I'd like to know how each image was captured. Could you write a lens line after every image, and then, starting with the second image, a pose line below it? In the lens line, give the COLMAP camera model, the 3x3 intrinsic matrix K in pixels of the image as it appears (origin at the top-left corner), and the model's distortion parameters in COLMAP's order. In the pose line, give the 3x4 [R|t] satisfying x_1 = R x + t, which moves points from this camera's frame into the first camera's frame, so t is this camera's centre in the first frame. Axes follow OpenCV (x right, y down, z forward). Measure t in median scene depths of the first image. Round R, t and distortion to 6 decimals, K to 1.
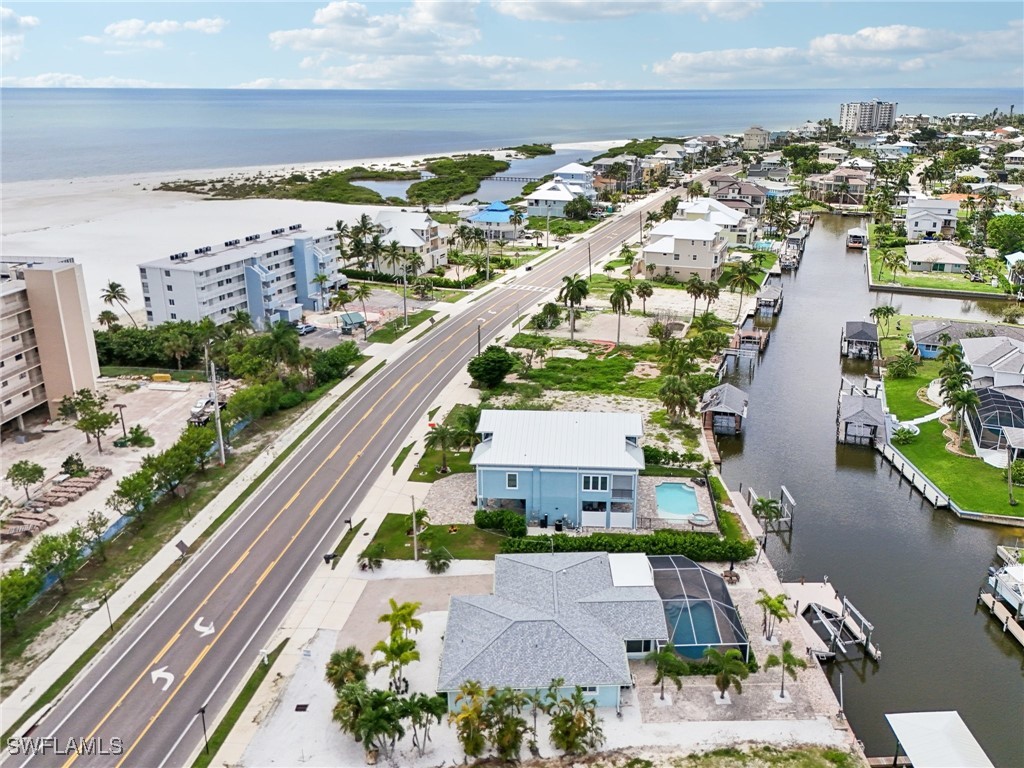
lens RADIAL K [[782.7, 0, 557.9], [0, 782.7, 346.5], [0, 0, 1]] dist [0.059680, -0.056905]
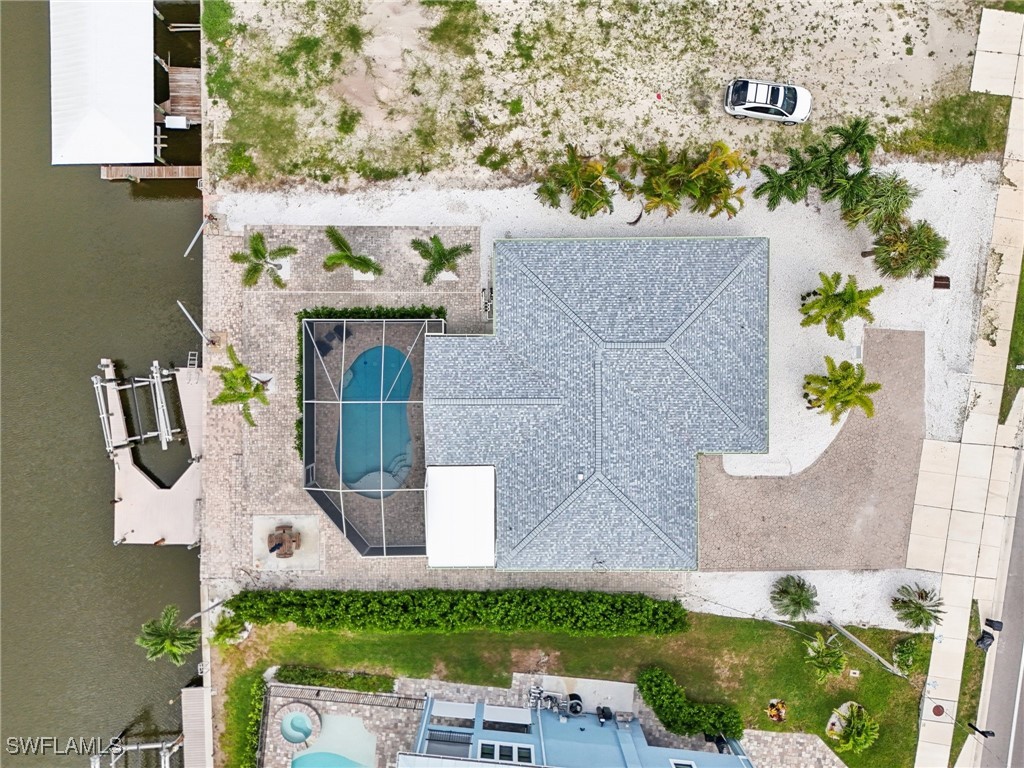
lens RADIAL K [[782.7, 0, 512.0], [0, 782.7, 379.8], [0, 0, 1]] dist [0.059680, -0.056905]
pose [[-0.999347, -0.034803, -0.009737, 0.056708], [0.002297, -0.330066, 0.943955, -0.196486], [-0.036066, 0.943316, 0.329930, 0.638273]]
